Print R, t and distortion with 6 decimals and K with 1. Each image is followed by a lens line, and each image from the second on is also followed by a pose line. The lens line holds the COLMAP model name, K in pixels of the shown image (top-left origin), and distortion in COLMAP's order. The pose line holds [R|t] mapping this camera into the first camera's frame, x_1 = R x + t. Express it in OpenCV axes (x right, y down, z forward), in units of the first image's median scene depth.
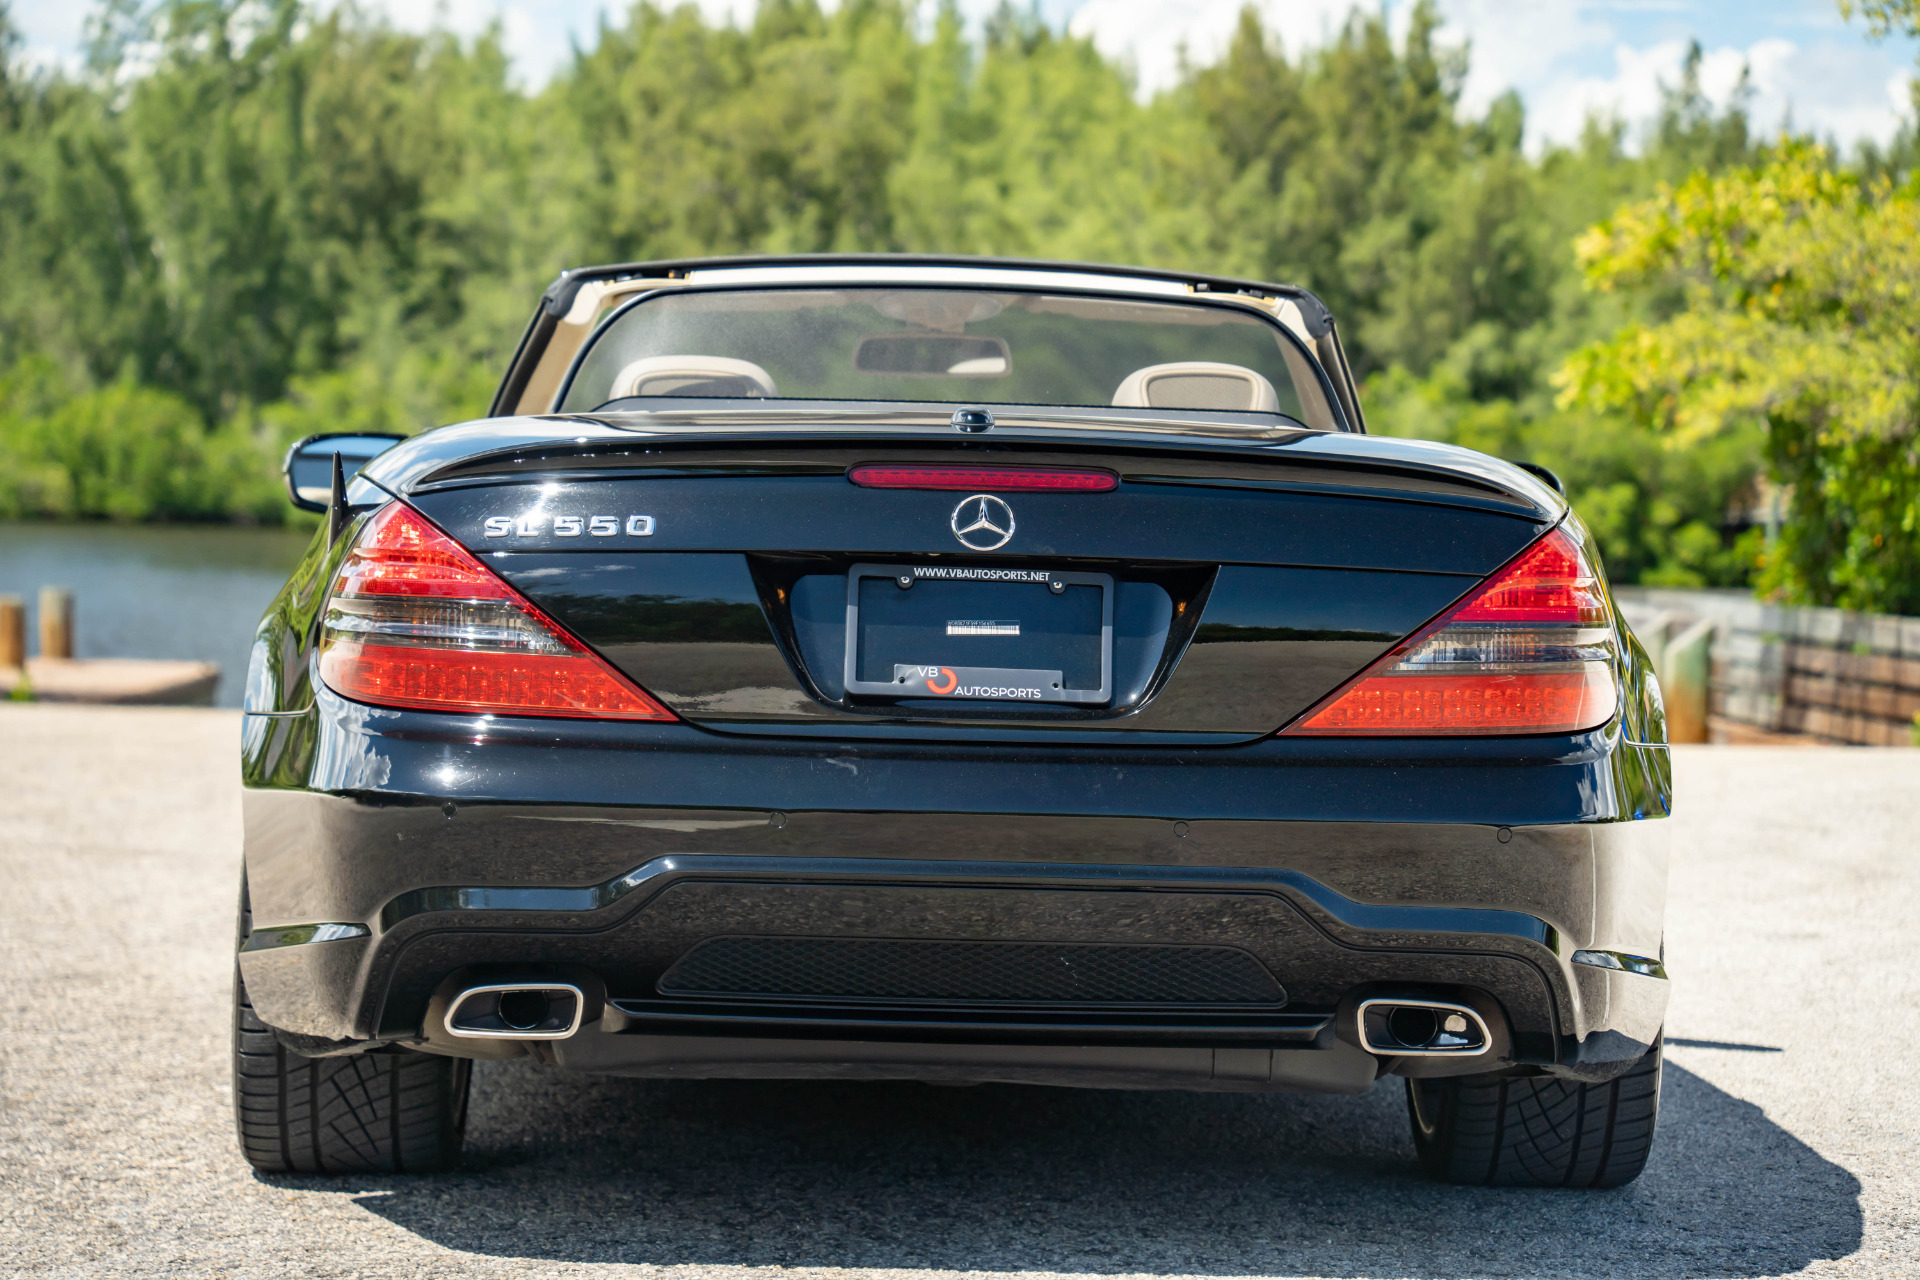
lens RADIAL K [[5533.7, 0, 976.3], [0, 5533.7, 663.1], [0, 0, 1]] dist [1.103167, 0.000000]
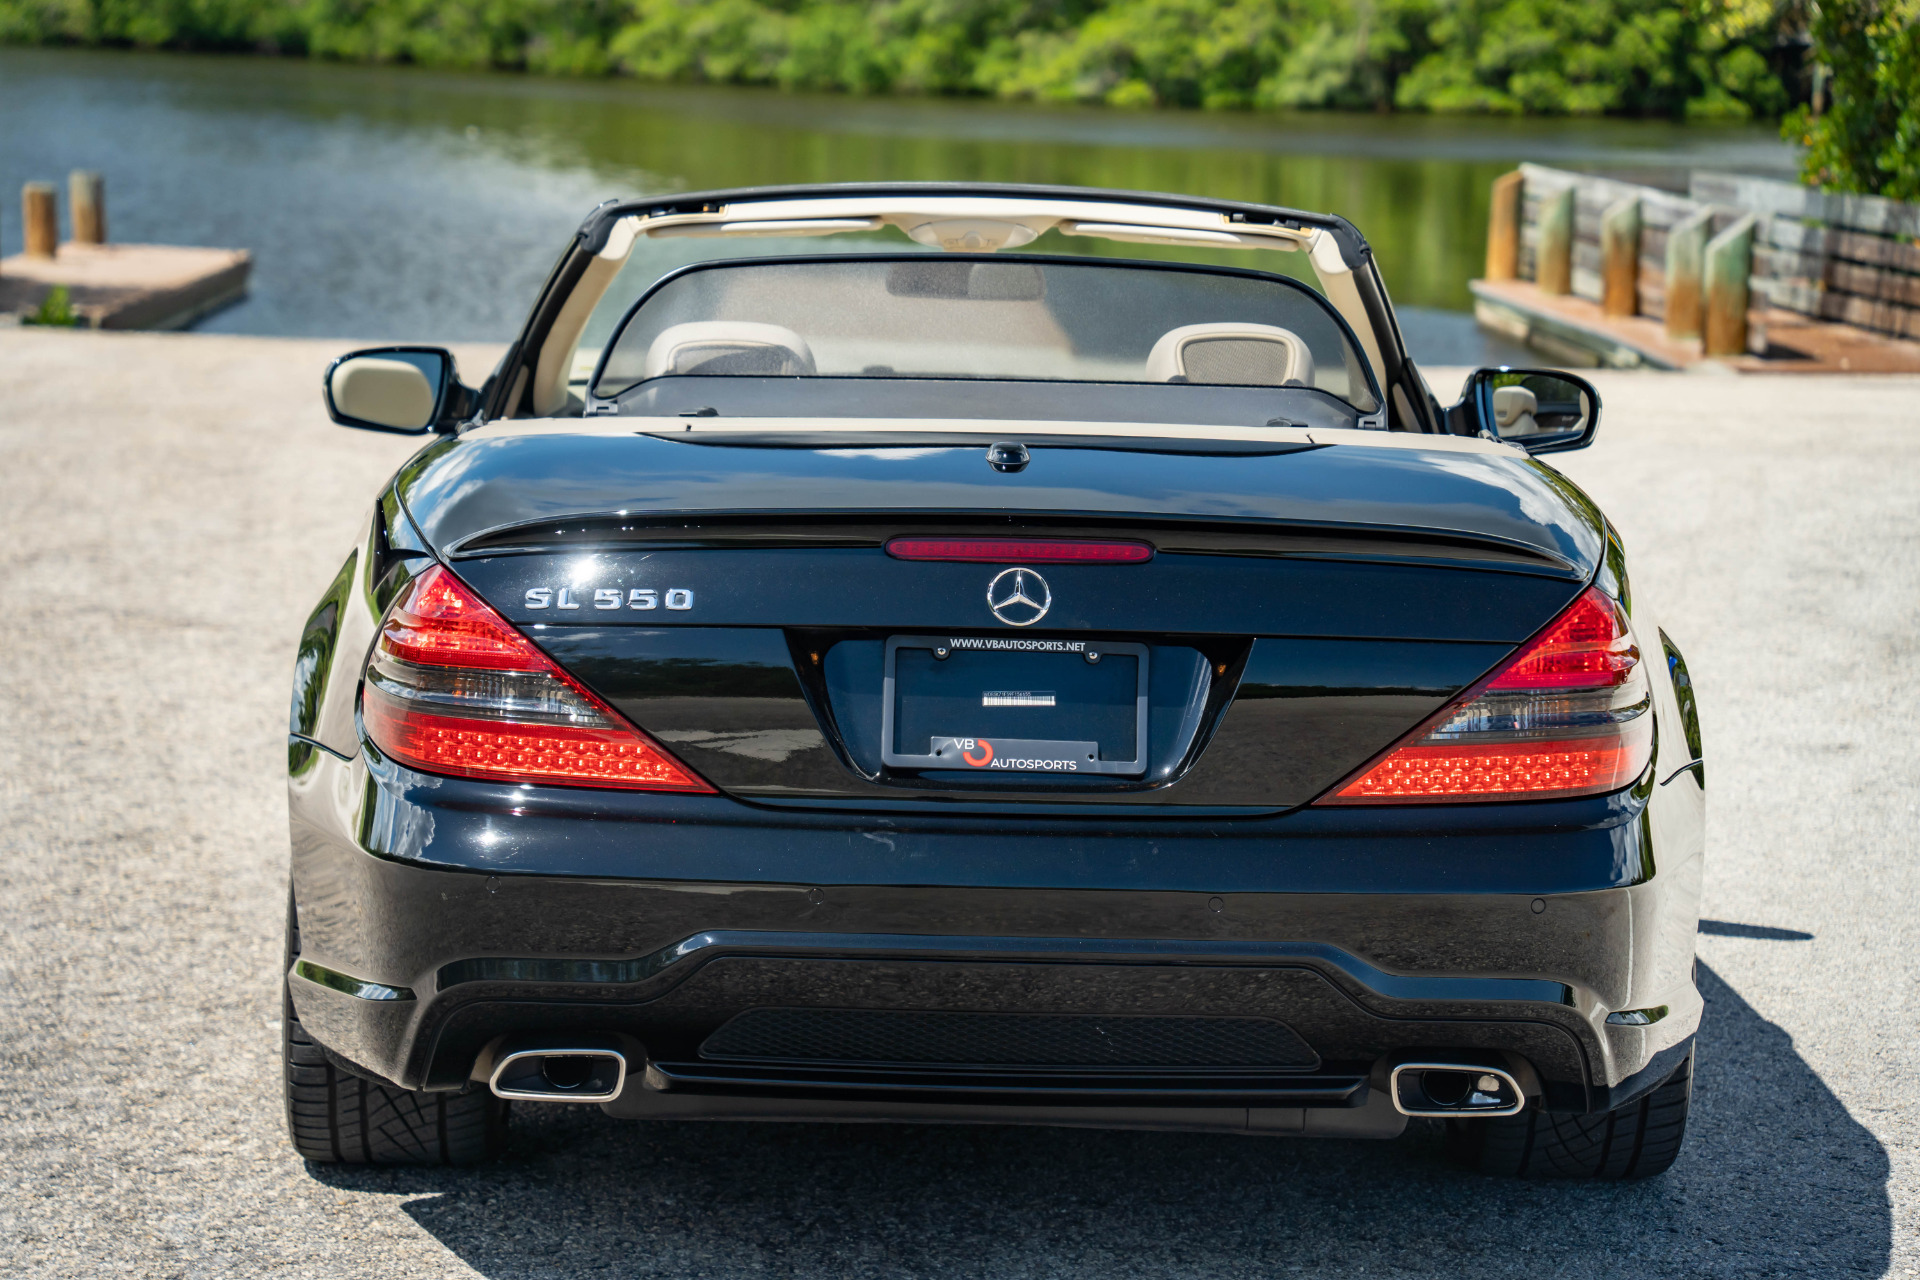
lens RADIAL K [[5533.7, 0, 947.3], [0, 5533.7, 648.2], [0, 0, 1]] dist [1.103167, 0.000000]
pose [[0.999943, -0.000767, -0.010666, -0.000971], [0.001857, 0.994718, 0.102631, -0.109704], [0.010531, -0.102645, 0.994662, -0.001104]]
